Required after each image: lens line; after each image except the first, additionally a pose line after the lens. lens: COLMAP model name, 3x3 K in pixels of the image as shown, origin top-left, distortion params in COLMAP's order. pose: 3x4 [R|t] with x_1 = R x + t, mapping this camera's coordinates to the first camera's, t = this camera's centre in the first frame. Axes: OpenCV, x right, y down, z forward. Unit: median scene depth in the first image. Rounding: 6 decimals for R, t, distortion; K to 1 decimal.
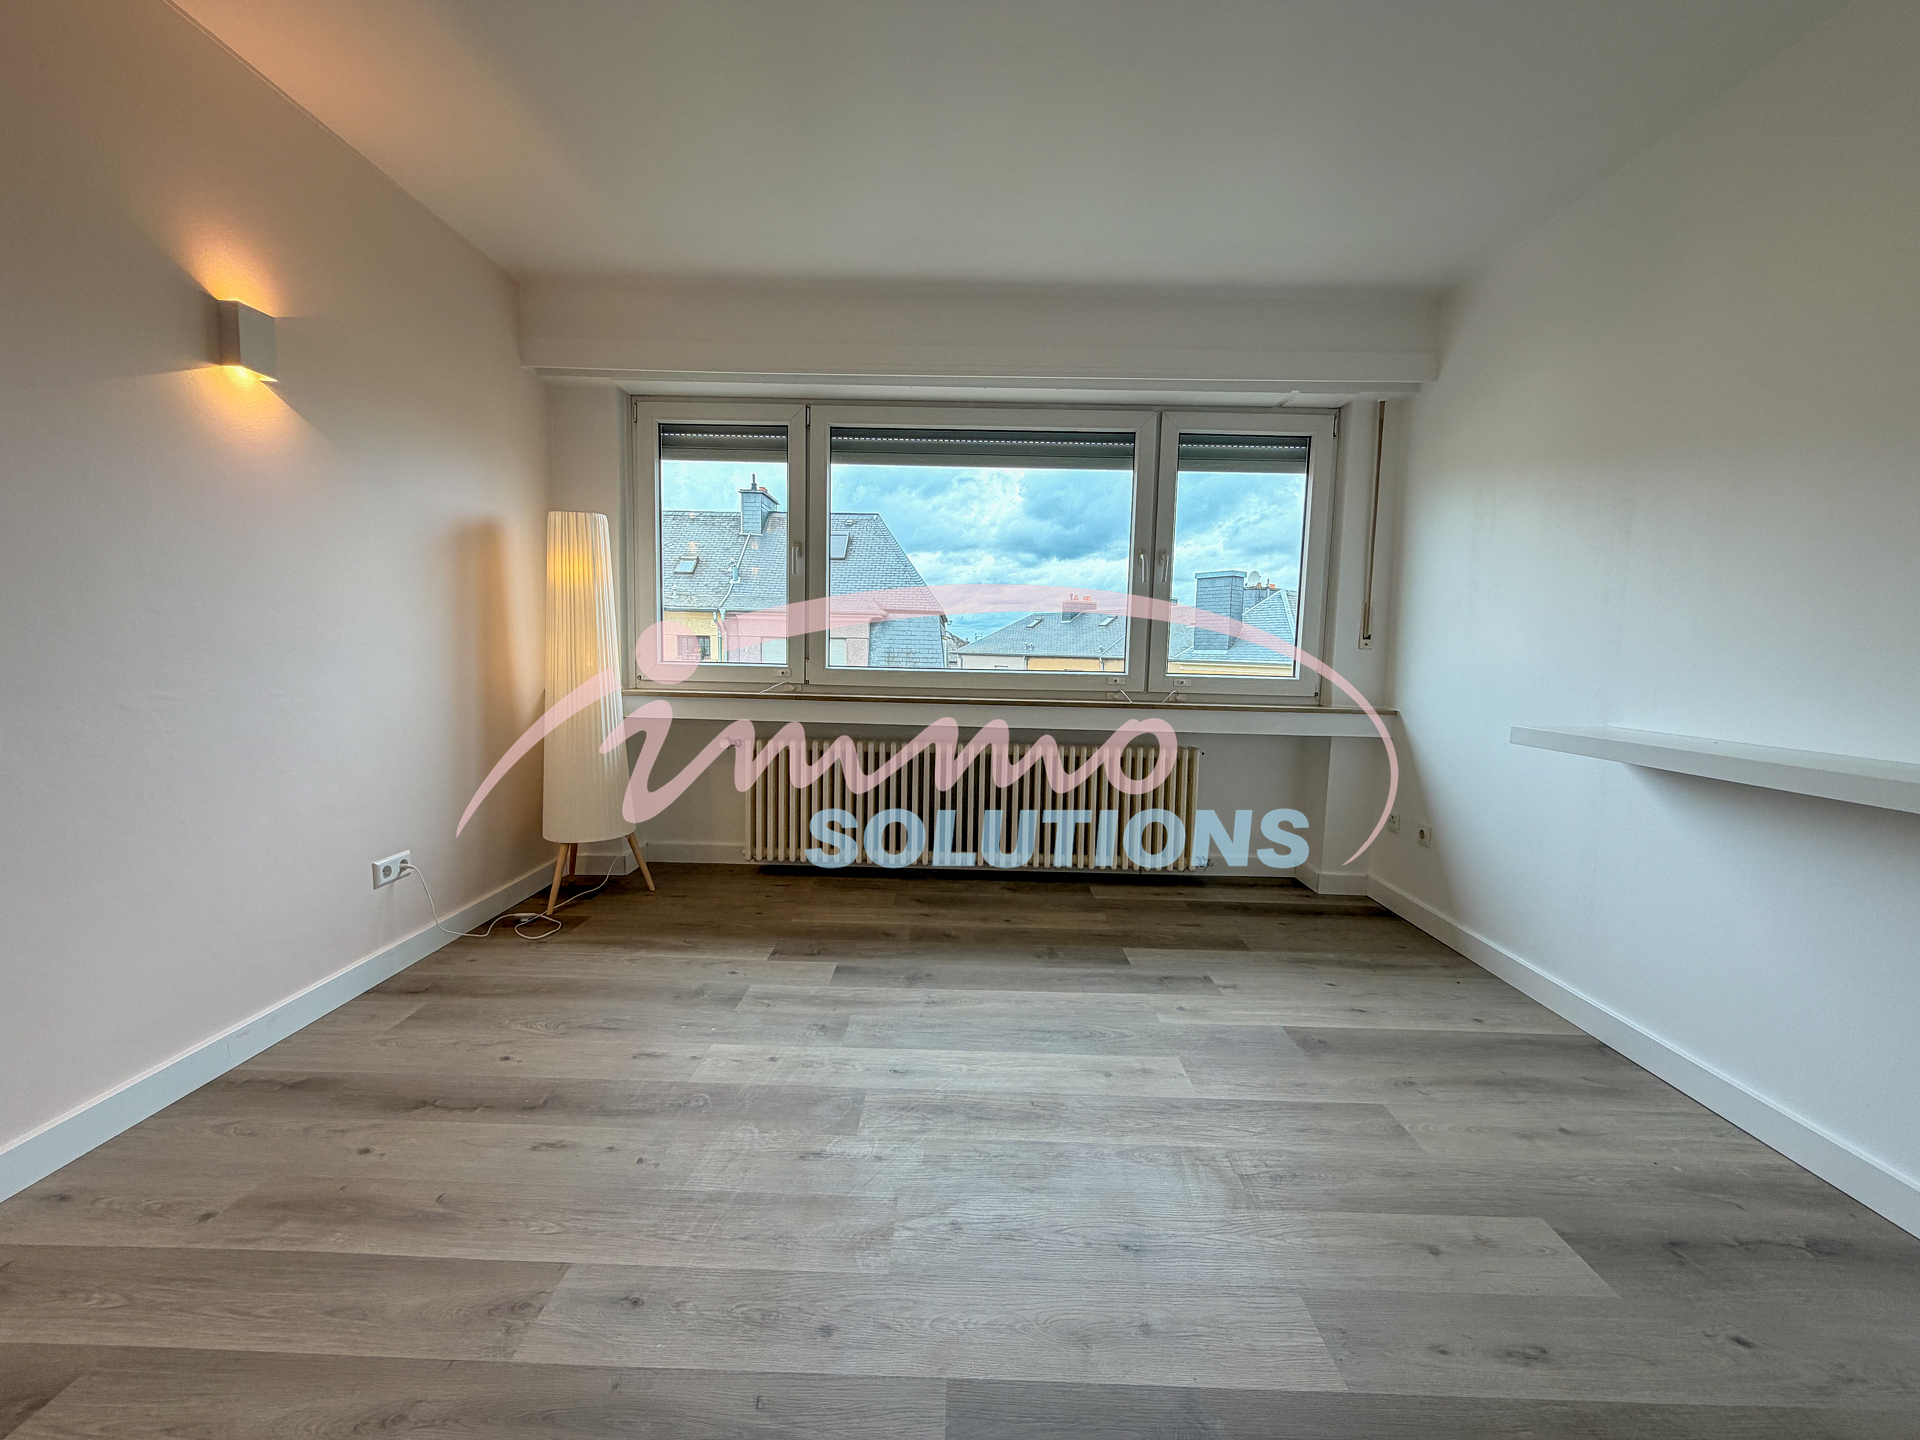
lens RADIAL K [[763.1, 0, 954.9], [0, 763.1, 720.5], [0, 0, 1]] dist [-0.000660, -0.000228]
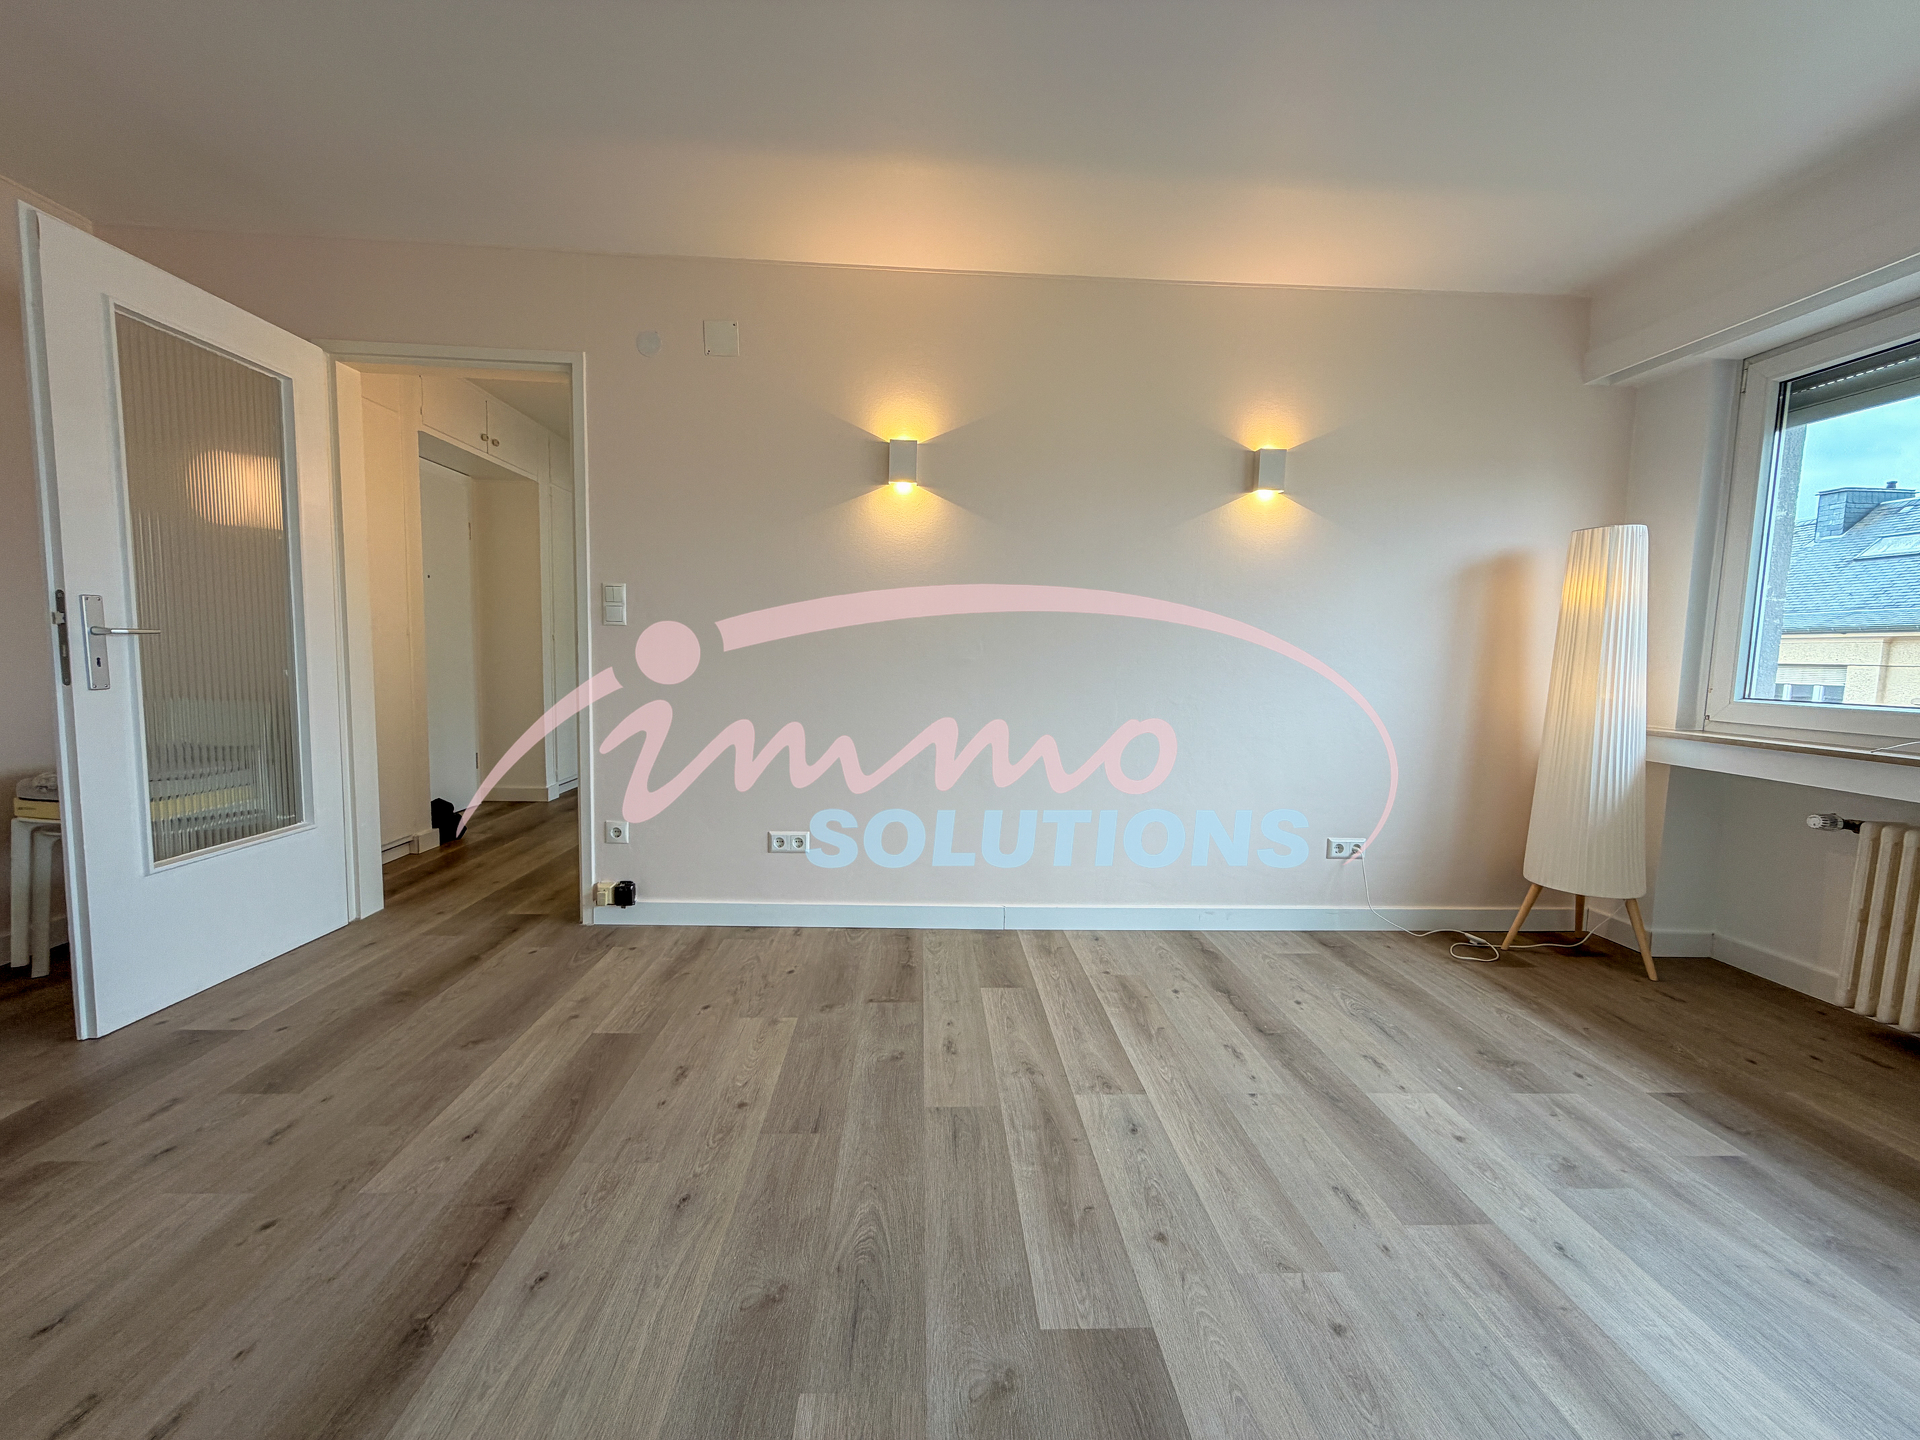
lens RADIAL K [[763.1, 0, 952.2], [0, 763.1, 718.7], [0, 0, 1]] dist [-0.000660, -0.000228]
pose [[0.057959, 0.064770, -0.996216, 0.421446], [-0.114923, 0.991692, 0.057789, -0.013828], [0.991682, 0.111138, 0.064921, 0.228682]]
